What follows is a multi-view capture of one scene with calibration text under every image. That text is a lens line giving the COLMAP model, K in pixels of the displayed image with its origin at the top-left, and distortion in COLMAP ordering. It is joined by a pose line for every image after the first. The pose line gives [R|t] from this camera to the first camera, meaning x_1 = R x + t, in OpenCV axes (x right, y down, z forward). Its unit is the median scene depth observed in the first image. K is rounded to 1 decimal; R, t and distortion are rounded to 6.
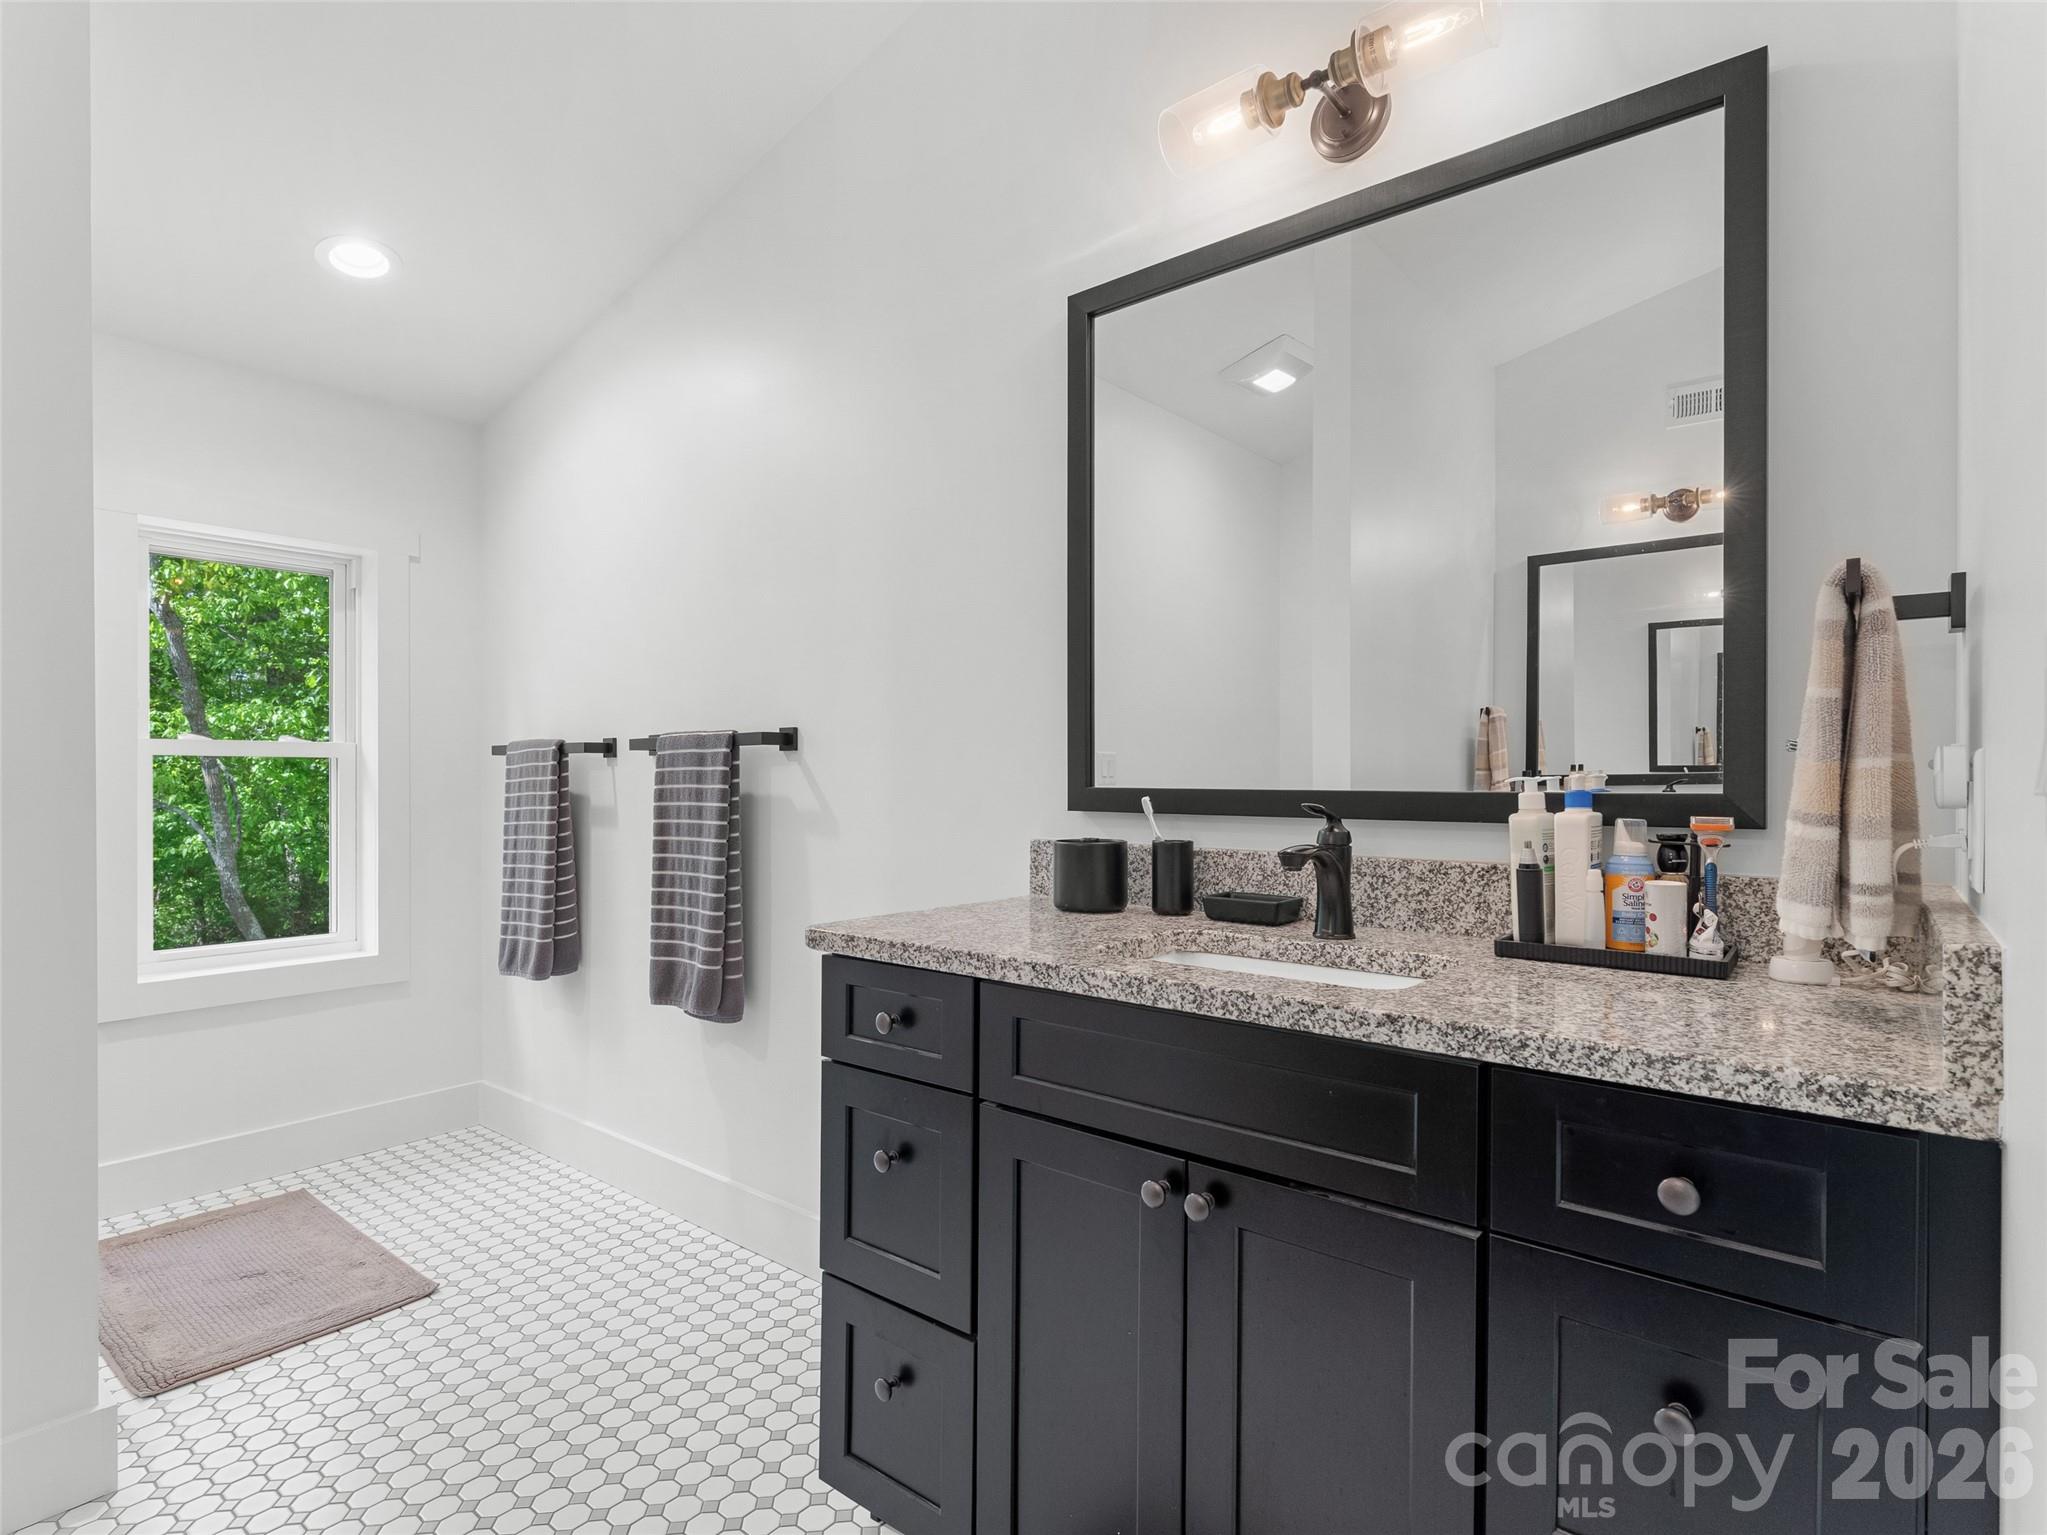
lens RADIAL K [[1071.7, 0, 1030.2], [0, 1071.7, 779.0], [0, 0, 1]] dist [-0.000213, -0.000468]
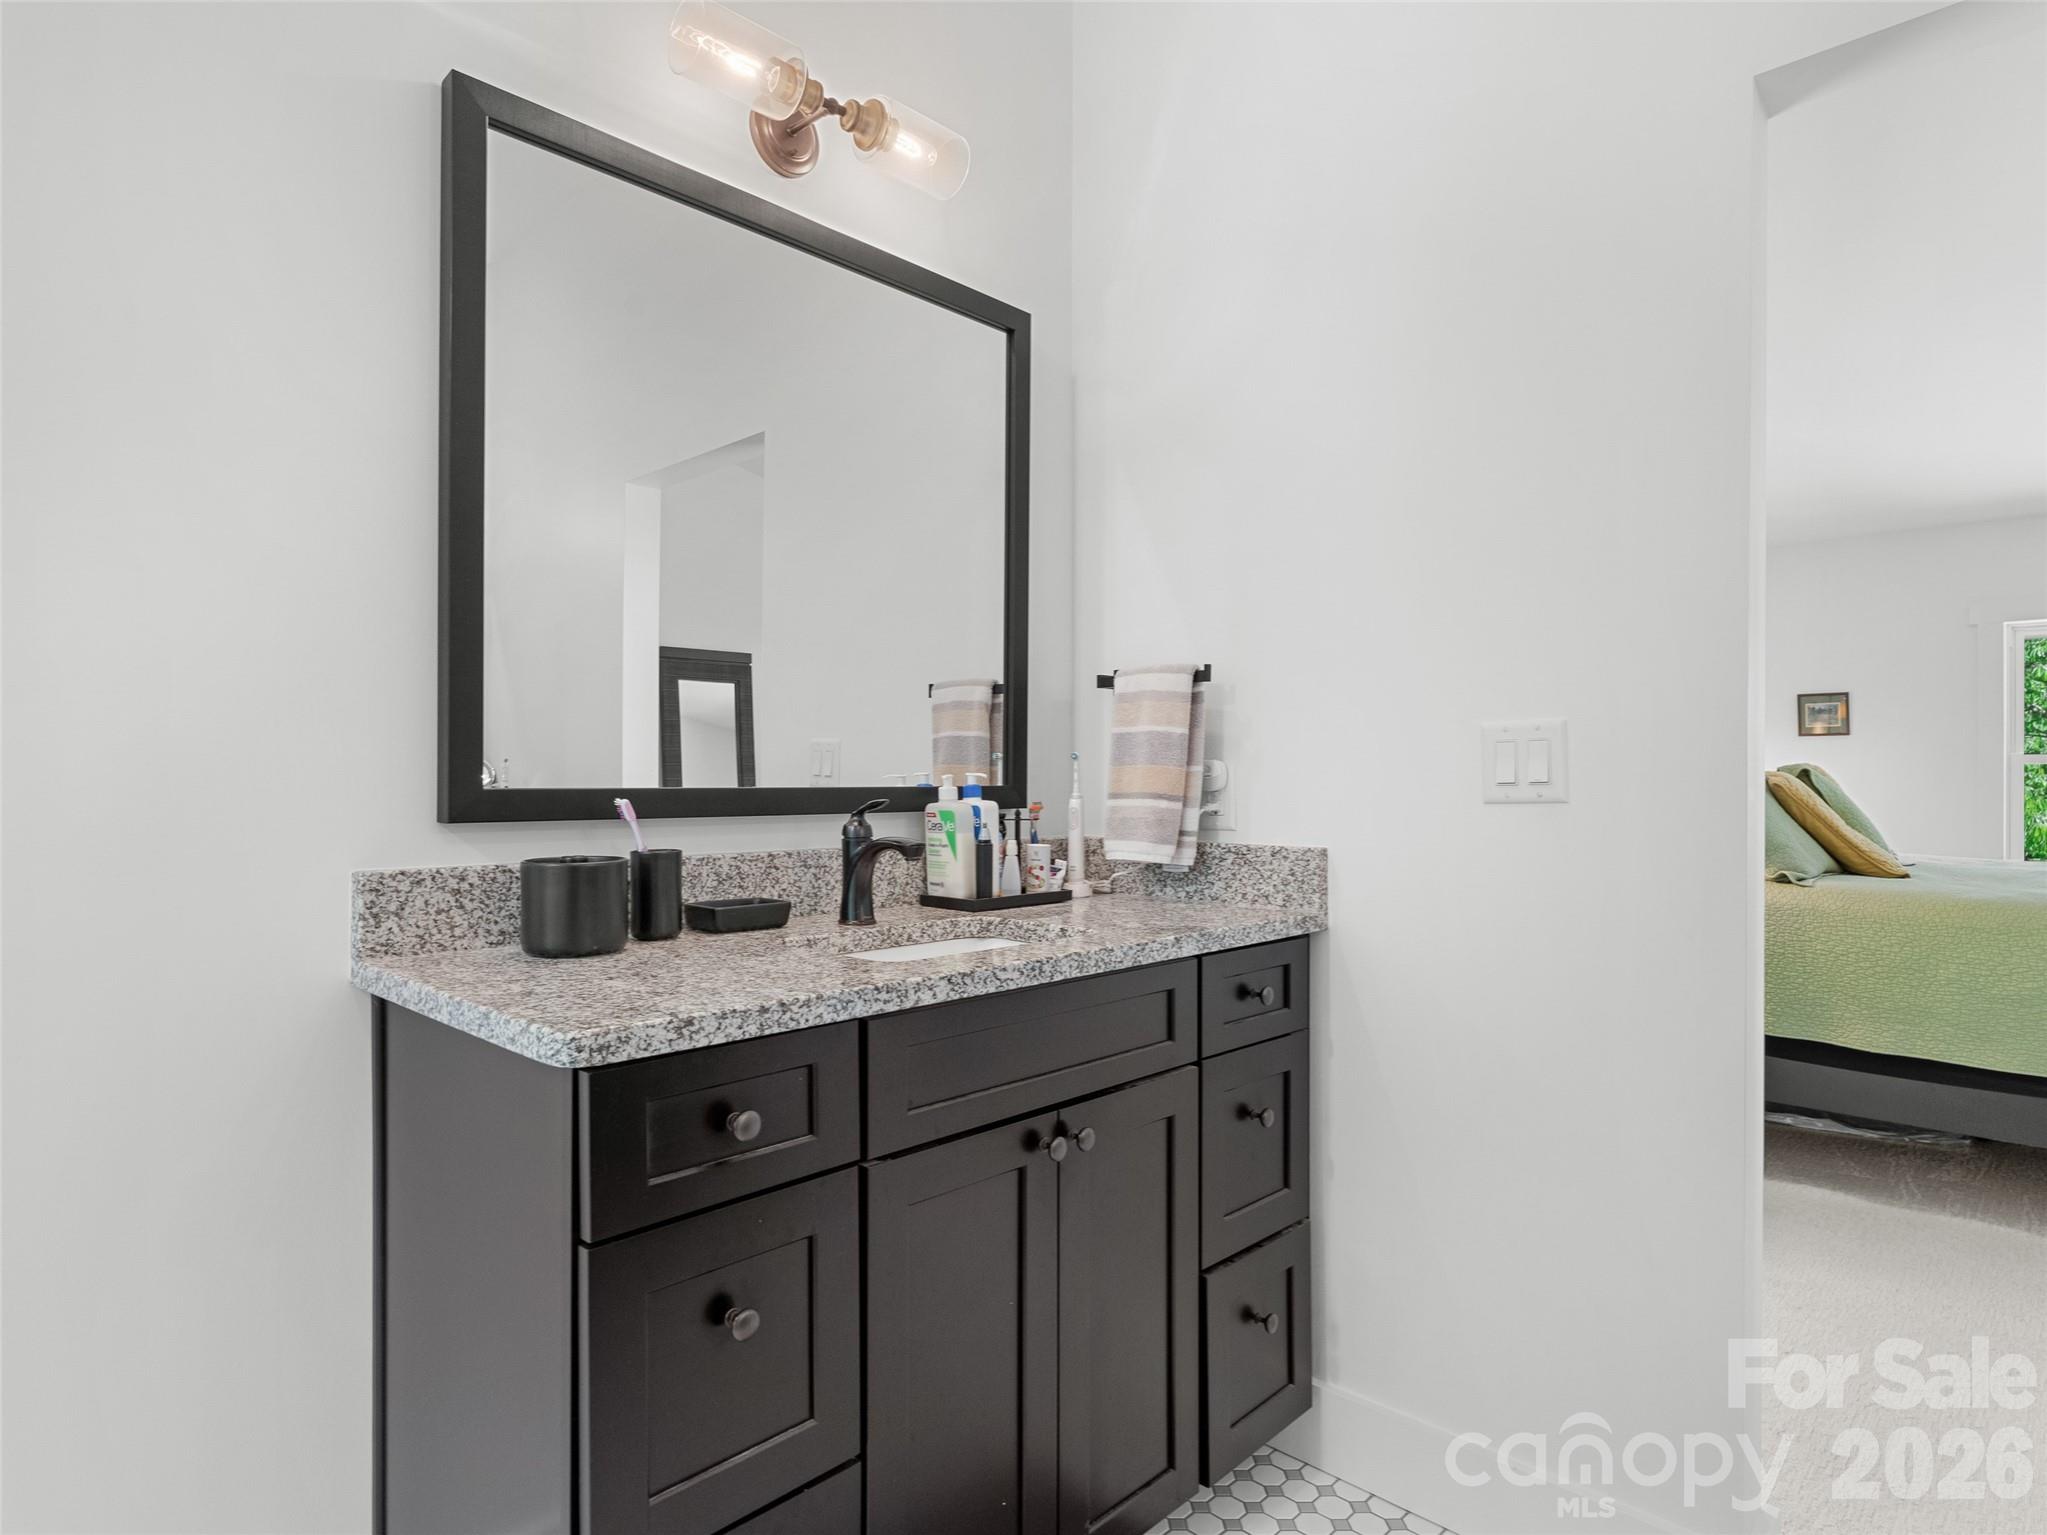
lens RADIAL K [[1189.1, 0, 1025.1], [0, 1189.1, 761.5], [0, 0, 1]] dist [-0.007607, -0.000346]
pose [[0.061528, 0.008717, 0.998067, -0.928793], [-0.001853, 0.999961, -0.008619, -0.004966], [-0.998104, -0.001319, 0.061542, 0.788559]]
